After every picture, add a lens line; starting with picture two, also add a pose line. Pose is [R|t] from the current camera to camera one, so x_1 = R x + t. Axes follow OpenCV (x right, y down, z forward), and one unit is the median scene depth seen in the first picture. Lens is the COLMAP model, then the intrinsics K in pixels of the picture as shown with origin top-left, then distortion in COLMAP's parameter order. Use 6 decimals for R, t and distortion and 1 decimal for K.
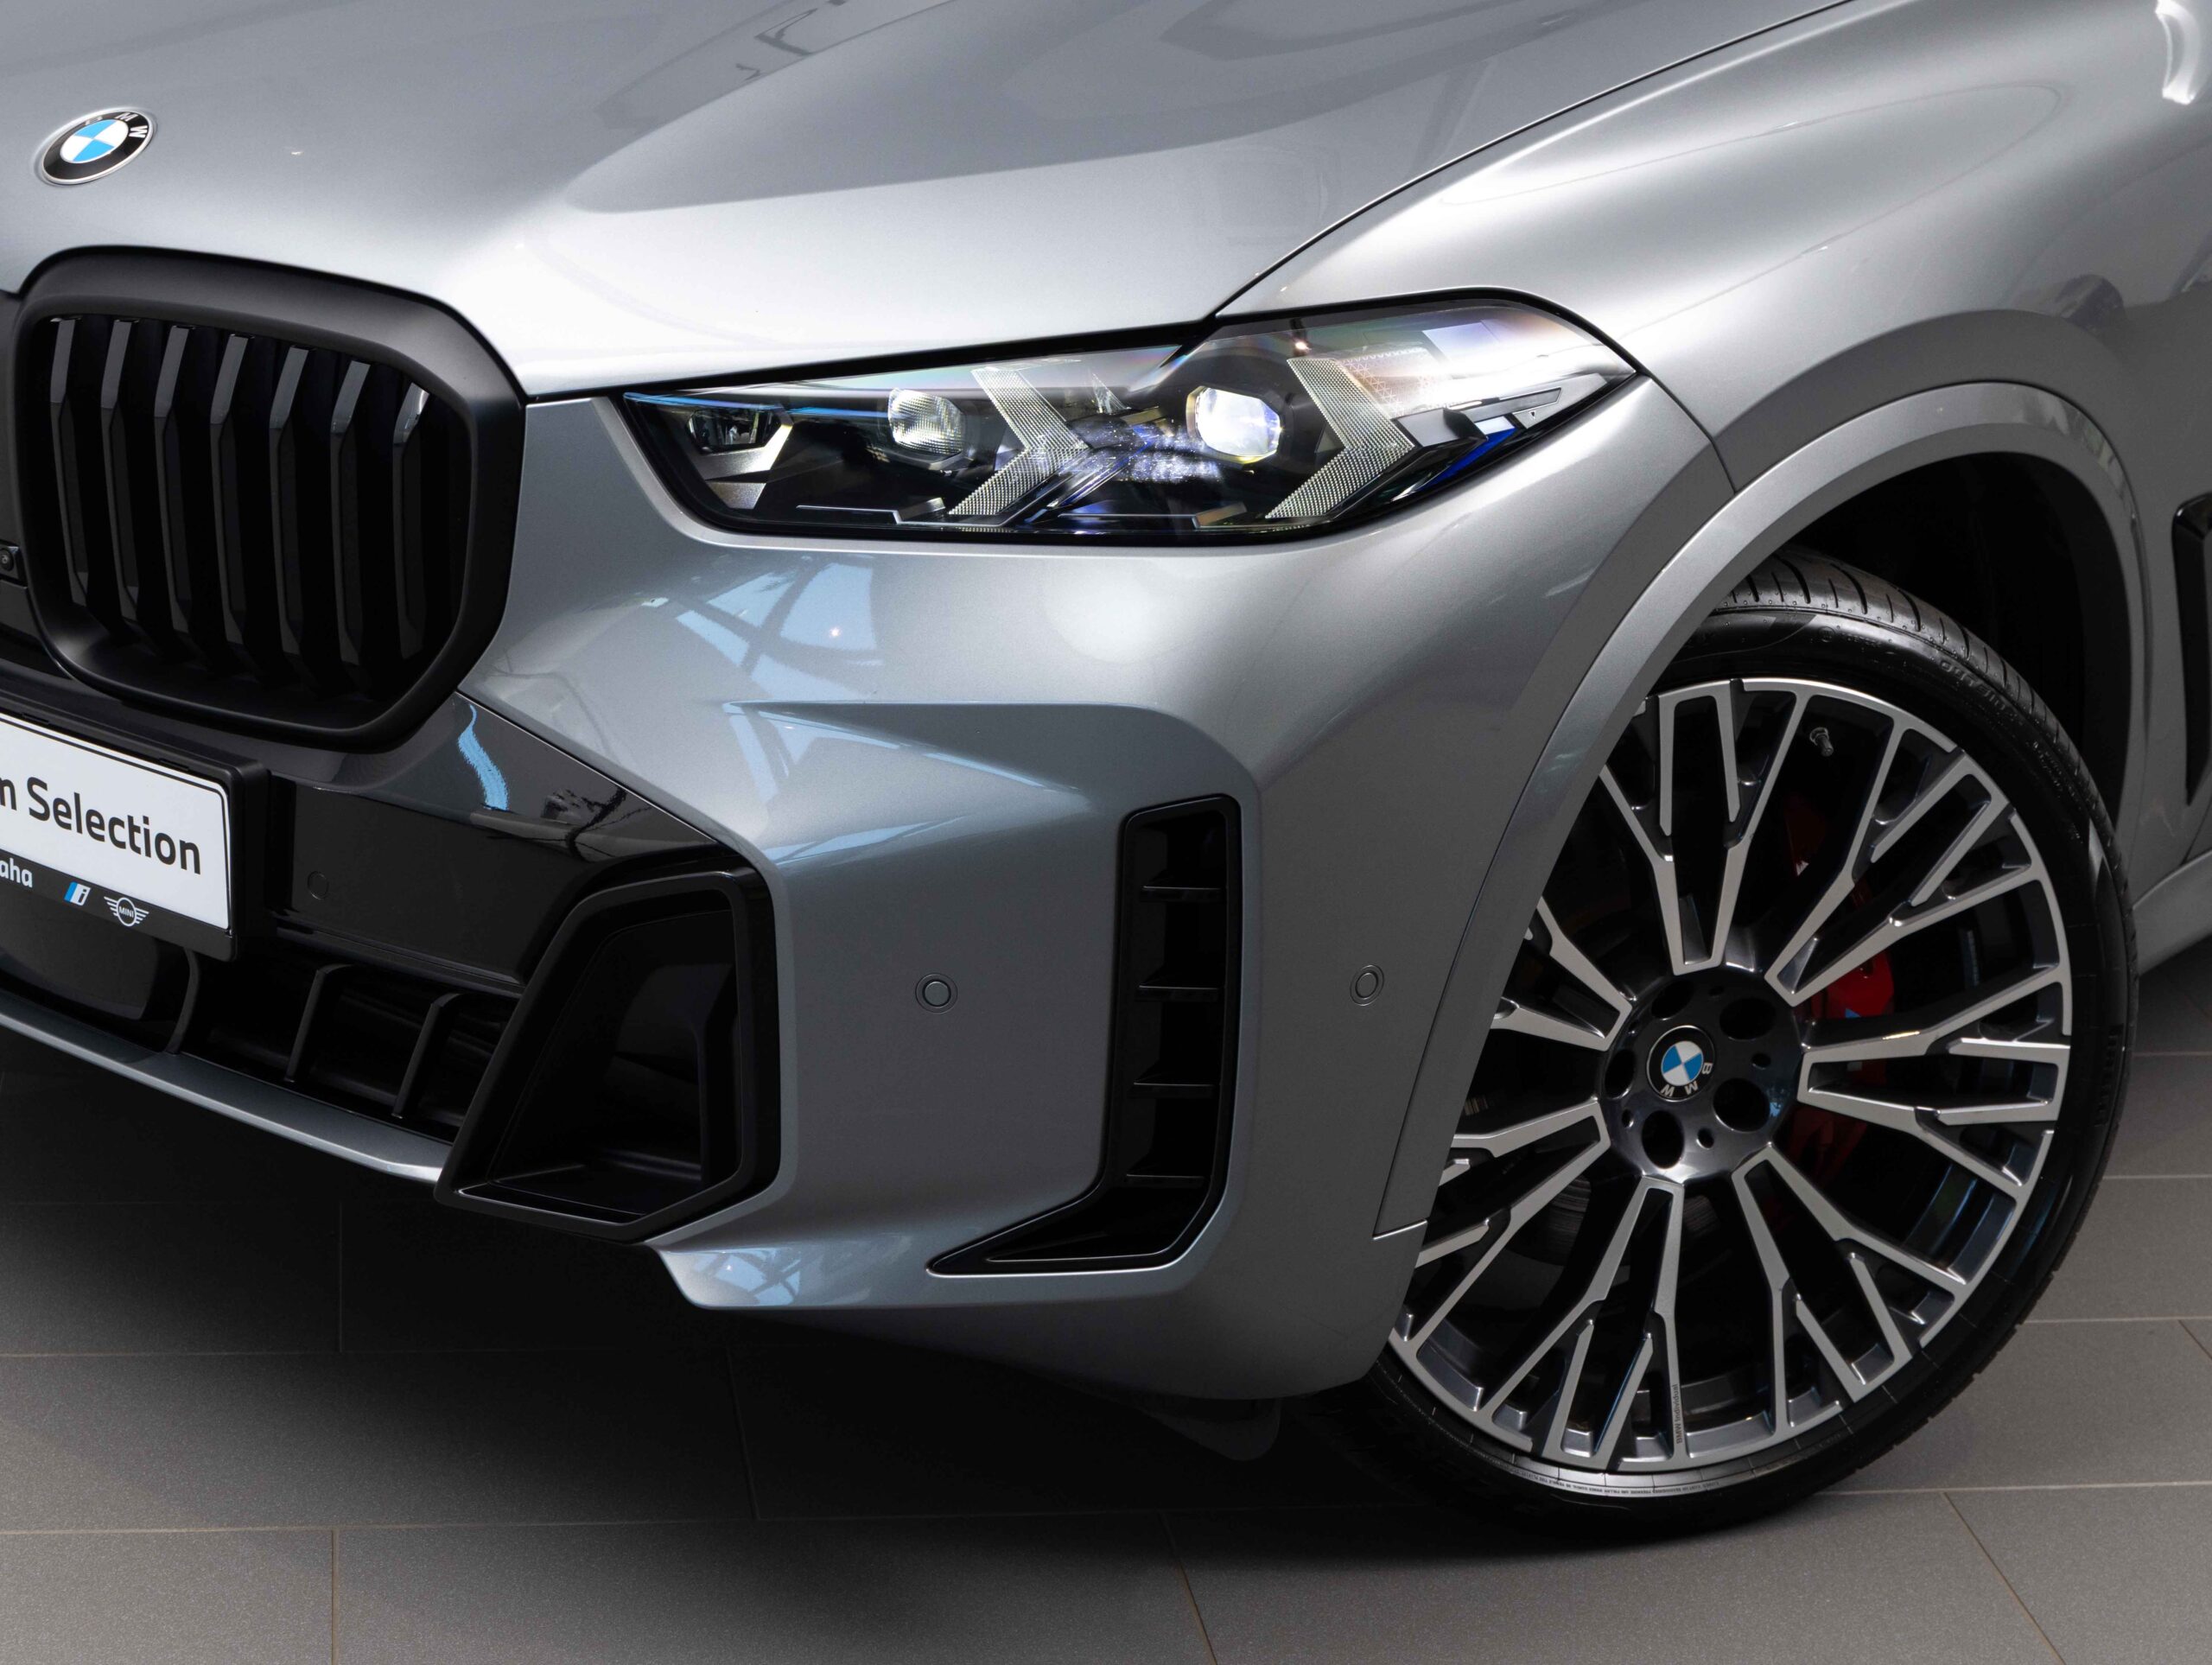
lens RADIAL K [[4718.2, 0, 1106.0], [0, 4718.2, 832.5], [0, 0, 1]] dist [-0.013011, -0.322118]
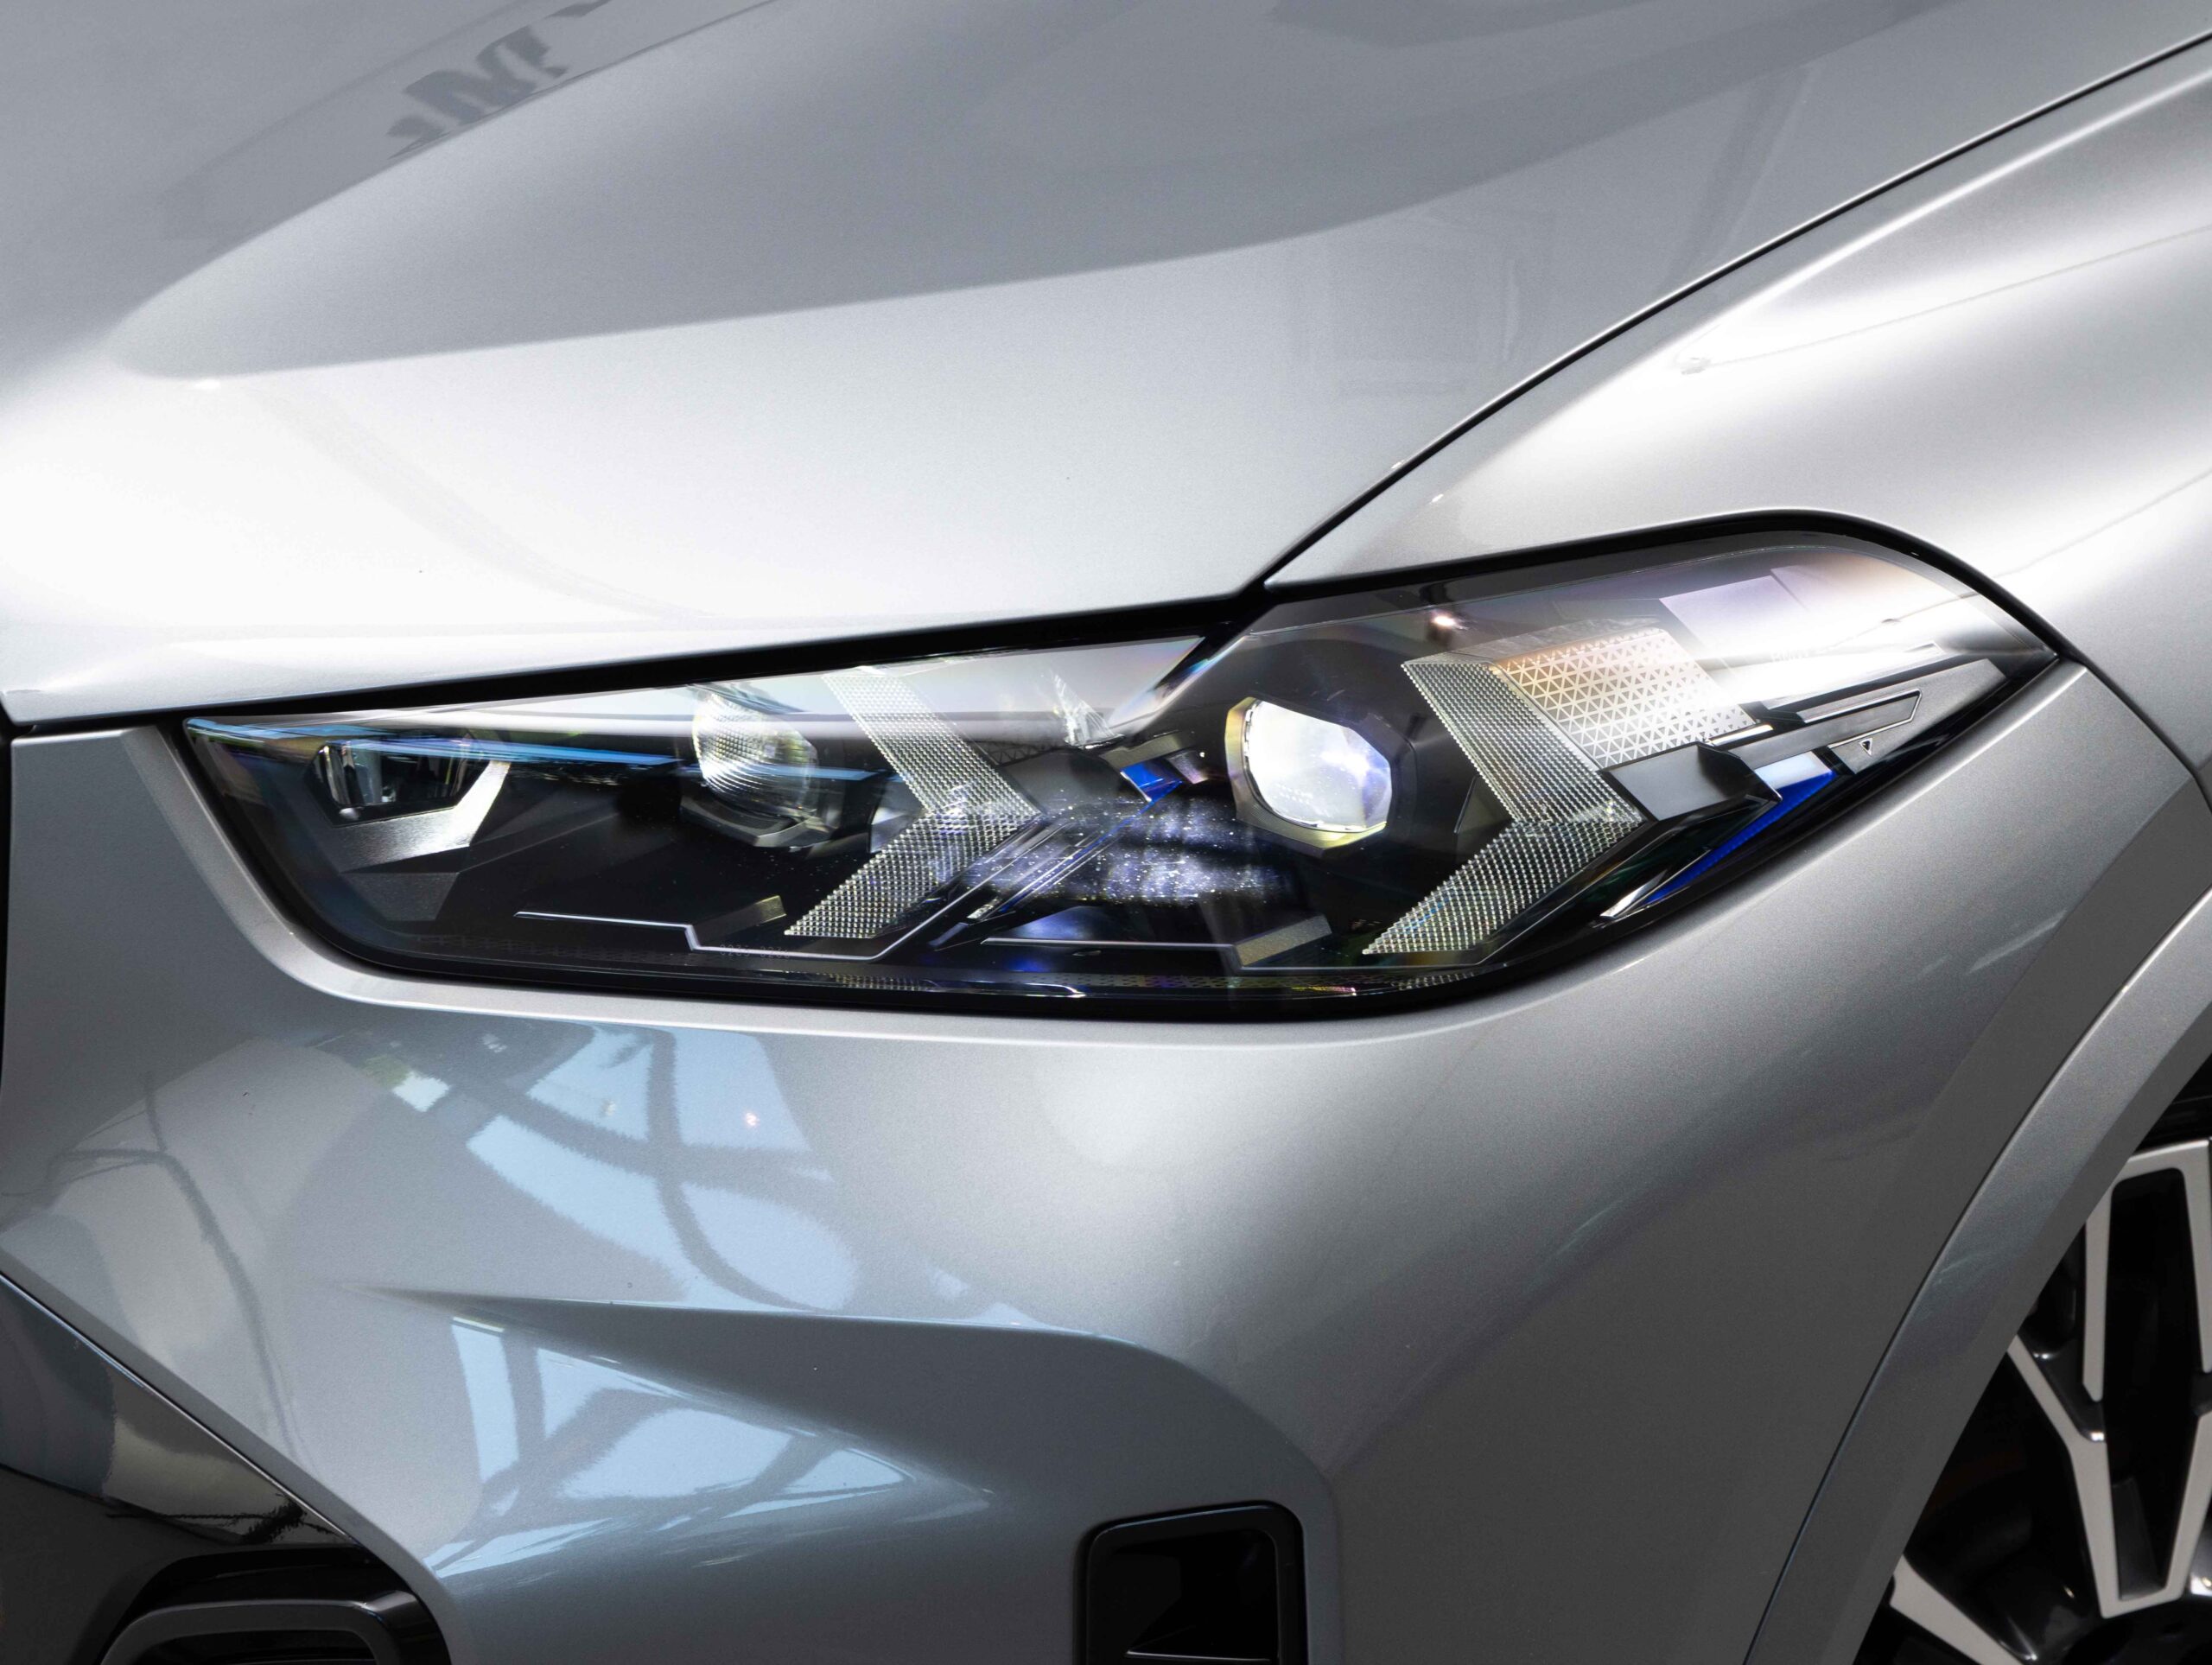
lens RADIAL K [[4718.2, 0, 1106.0], [0, 4718.2, 832.5], [0, 0, 1]] dist [-0.013011, -0.322118]
pose [[0.997394, 0.004187, -0.072032, 0.043046], [-0.001892, 0.999489, 0.031897, -0.096885], [0.072129, -0.031678, 0.996892, 0.459342]]
